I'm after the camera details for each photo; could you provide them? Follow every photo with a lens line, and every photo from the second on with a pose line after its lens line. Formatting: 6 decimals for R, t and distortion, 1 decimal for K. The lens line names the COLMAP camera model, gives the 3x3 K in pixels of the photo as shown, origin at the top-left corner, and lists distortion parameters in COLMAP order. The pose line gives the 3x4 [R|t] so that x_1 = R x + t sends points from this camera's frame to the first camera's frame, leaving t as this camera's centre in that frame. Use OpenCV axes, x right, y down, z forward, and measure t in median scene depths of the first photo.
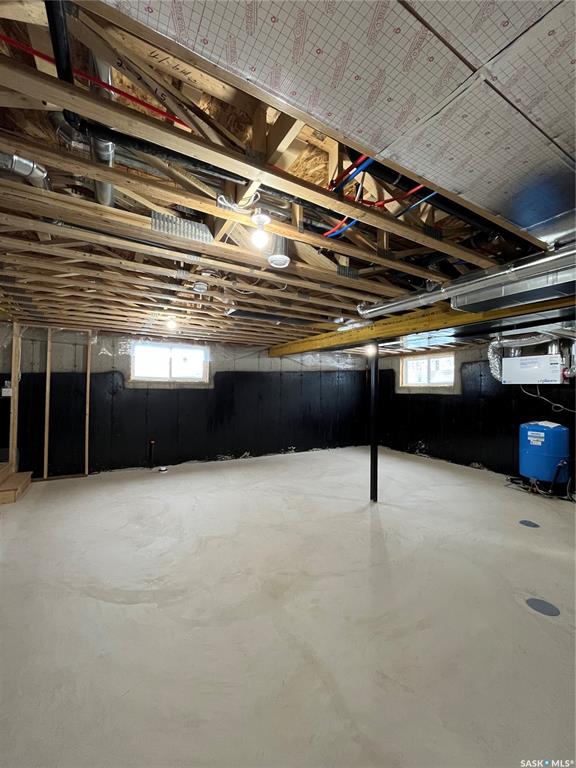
lens RADIAL K [[309.7, 0, 288.0], [0, 309.7, 384.0], [0, 0, 1]] dist [-0.008983, 0.000119]
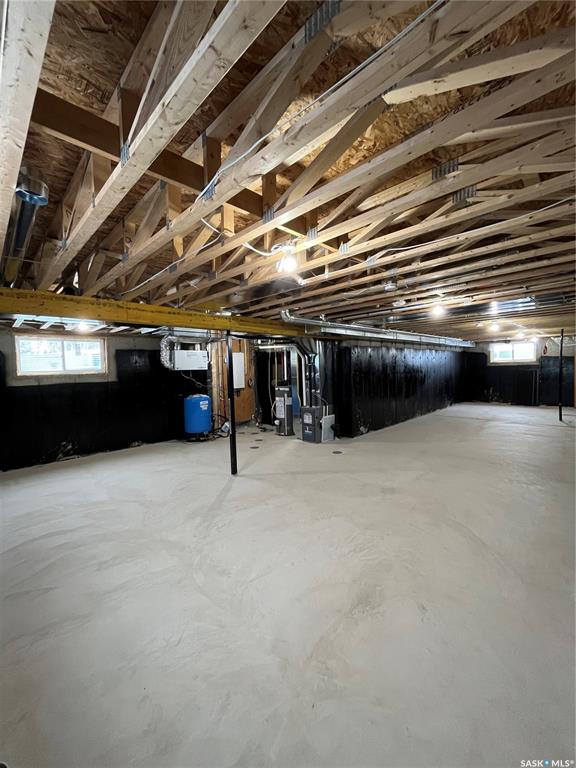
lens RADIAL K [[309.7, 0, 288.0], [0, 309.7, 384.0], [0, 0, 1]] dist [-0.008983, 0.000119]
pose [[-0.256992, -0.057647, 0.964693, -0.747945], [0.006401, 0.998096, 0.061348, -0.020142], [-0.966392, 0.021941, -0.256134, 0.963285]]
